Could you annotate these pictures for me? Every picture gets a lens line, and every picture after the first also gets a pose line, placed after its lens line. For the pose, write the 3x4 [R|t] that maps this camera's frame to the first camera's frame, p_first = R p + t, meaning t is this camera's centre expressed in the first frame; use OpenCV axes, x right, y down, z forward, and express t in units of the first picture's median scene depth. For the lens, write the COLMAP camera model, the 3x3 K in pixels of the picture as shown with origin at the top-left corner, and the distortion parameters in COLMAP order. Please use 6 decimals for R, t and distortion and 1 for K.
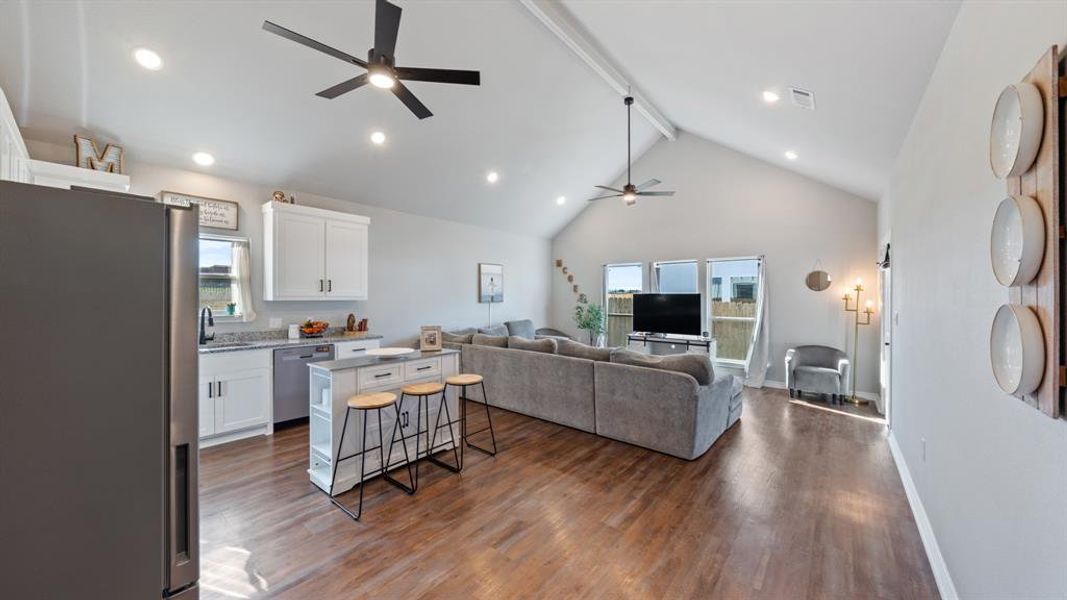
lens RADIAL K [[366.8, 0, 533.5], [0, 366.8, 300.0], [0, 0, 1]] dist [0.000683, 0.000112]
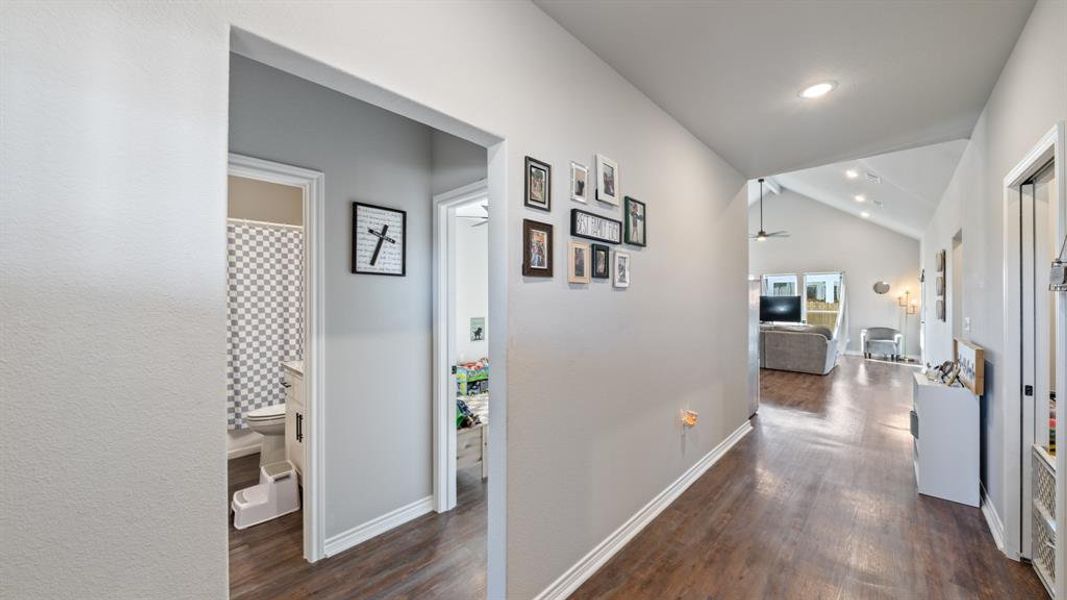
lens RADIAL K [[377.2, 0, 533.5], [0, 377.2, 300.0], [0, 0, 1]] dist [0.000200, -0.000023]
pose [[0.997933, -0.003248, -0.064185, -0.665965], [0.003185, 0.999994, -0.001087, -0.001464], [0.064188, 0.000880, 0.997937, -0.779080]]
